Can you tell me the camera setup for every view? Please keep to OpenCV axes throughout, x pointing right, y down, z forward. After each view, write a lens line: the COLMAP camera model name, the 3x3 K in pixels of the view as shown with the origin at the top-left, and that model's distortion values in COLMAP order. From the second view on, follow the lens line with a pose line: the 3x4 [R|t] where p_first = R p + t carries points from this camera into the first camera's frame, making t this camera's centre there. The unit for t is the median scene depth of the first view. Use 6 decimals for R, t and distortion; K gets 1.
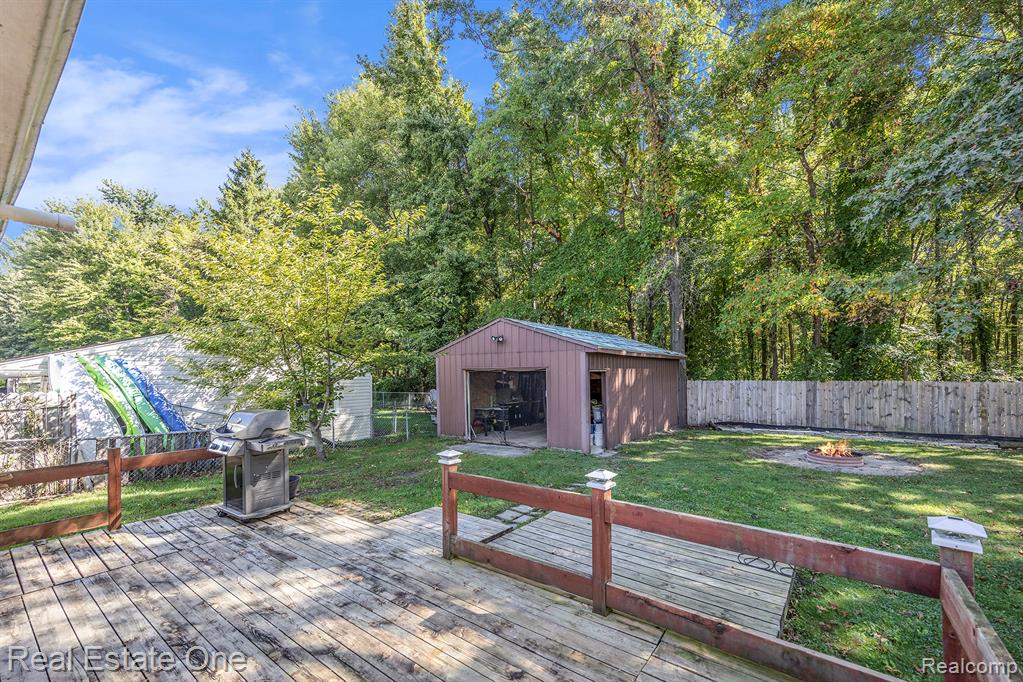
lens RADIAL K [[411.2, 0, 514.4], [0, 411.2, 365.1], [0, 0, 1]] dist [0.008835, -0.000892]
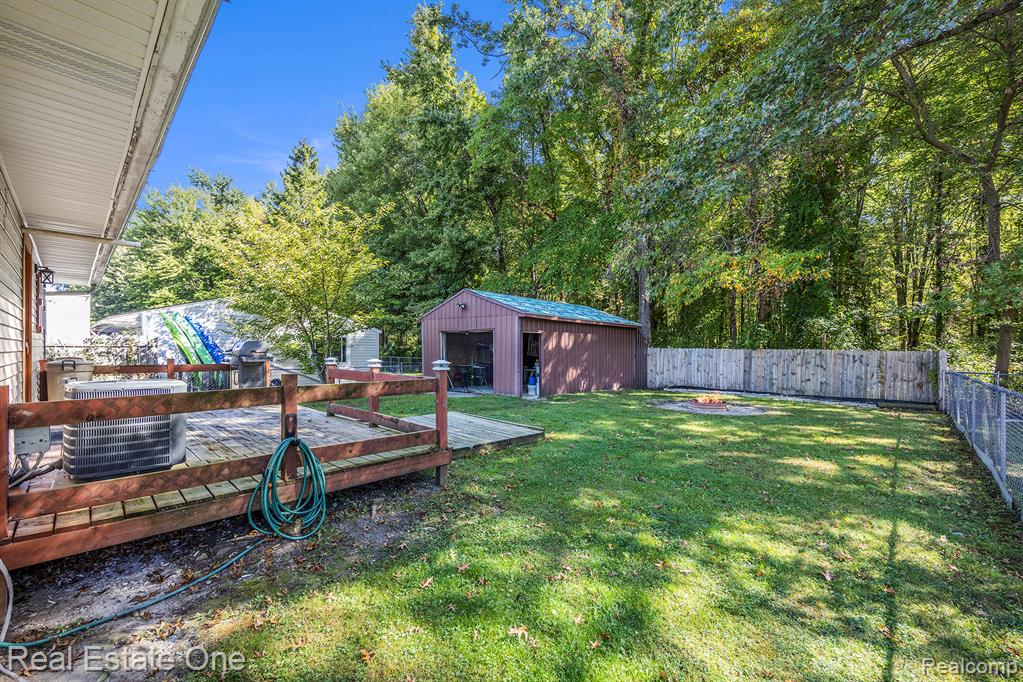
lens RADIAL K [[418.5, 0, 511.8], [0, 418.5, 348.4], [0, 0, 1]] dist [0.012230, 0.000530]
pose [[0.991209, 0.027403, -0.129436, 0.167184], [-0.025091, 0.999496, 0.019463, 0.021275], [0.129905, -0.016044, 0.991397, -0.139530]]
